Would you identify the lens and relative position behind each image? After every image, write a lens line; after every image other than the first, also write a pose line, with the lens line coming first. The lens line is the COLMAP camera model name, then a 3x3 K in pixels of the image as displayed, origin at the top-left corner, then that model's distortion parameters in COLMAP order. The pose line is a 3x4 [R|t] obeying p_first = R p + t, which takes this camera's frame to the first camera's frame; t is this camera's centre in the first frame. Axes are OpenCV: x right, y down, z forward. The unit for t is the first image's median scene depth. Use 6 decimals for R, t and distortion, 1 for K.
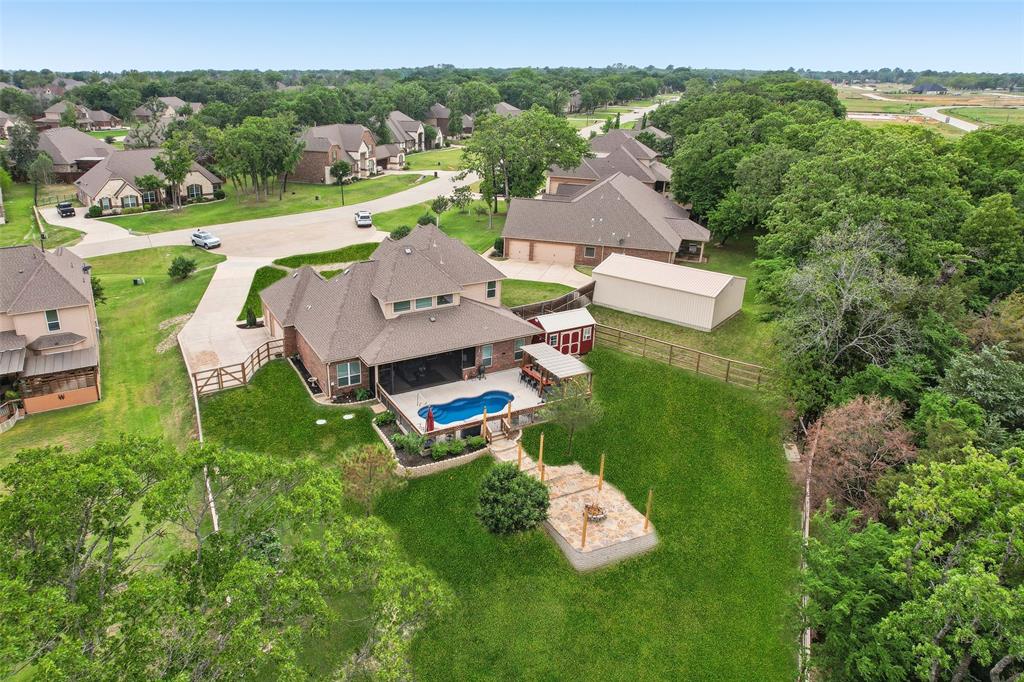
lens RADIAL K [[708.9, 0, 512.0], [0, 708.9, 341.0], [0, 0, 1]] dist [-0.072329, 0.038437]
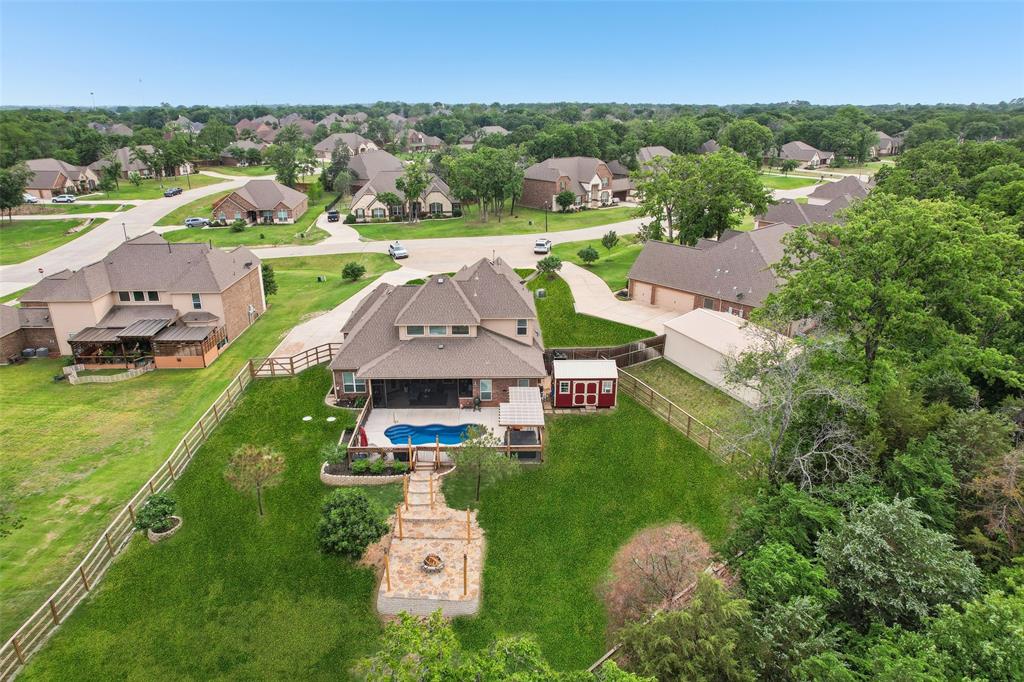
lens RADIAL K [[668.4, 0, 512.0], [0, 668.4, 341.0], [0, 0, 1]] dist [-0.083217, 0.070517]
pose [[0.886678, 0.152948, -0.436360, 0.290199], [-0.164021, 0.986378, 0.012444, -0.047596], [0.432319, 0.060539, 0.899686, 0.098129]]
